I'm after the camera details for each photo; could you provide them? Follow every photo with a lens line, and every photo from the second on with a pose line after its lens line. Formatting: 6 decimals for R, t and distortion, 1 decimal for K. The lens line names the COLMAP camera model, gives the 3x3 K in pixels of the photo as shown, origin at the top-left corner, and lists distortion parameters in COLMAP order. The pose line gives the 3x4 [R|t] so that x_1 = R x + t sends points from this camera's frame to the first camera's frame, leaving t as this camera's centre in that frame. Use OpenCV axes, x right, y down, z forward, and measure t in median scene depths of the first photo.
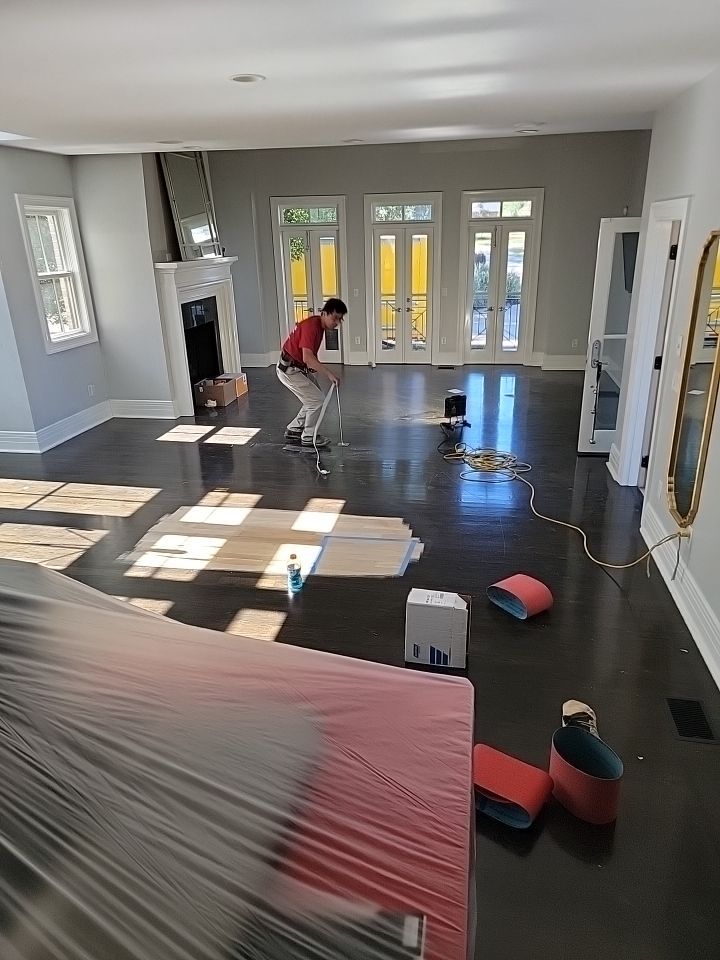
lens RADIAL K [[666.9, 0, 362.0], [0, 666.9, 473.5], [0, 0, 1]] dist [0.071866, -0.084522]
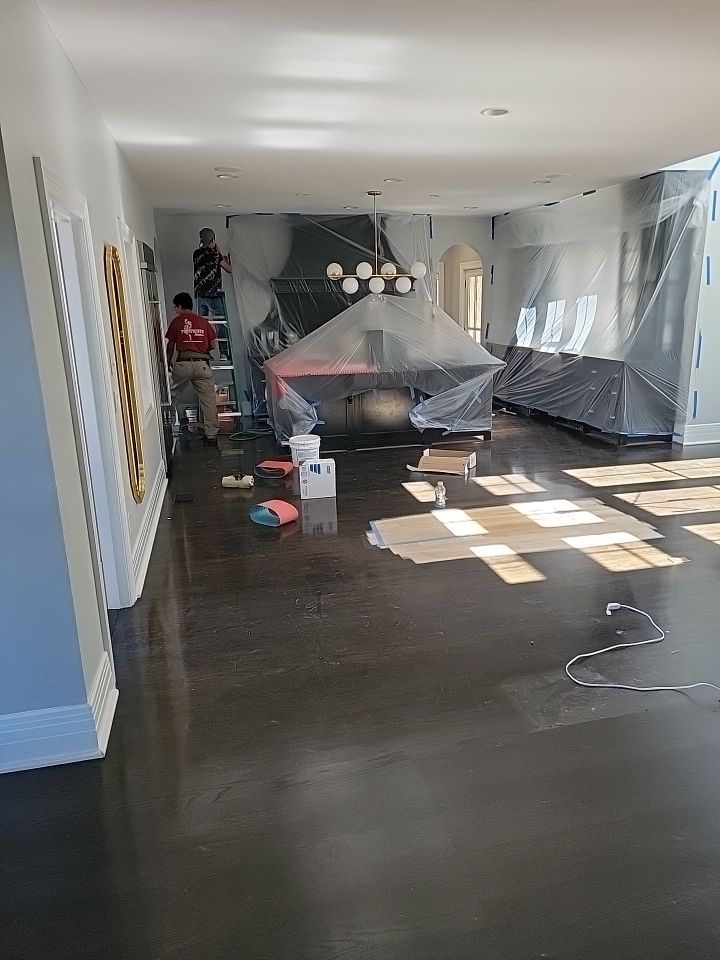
lens RADIAL K [[666.9, 0, 362.0], [0, 666.9, 473.5], [0, 0, 1]] dist [0.071866, -0.084522]
pose [[-0.926663, 0.172297, -0.334079, 0.418021], [-0.044672, 0.831985, 0.552996, -0.555358], [0.373228, 0.527366, -0.763273, 1.616861]]
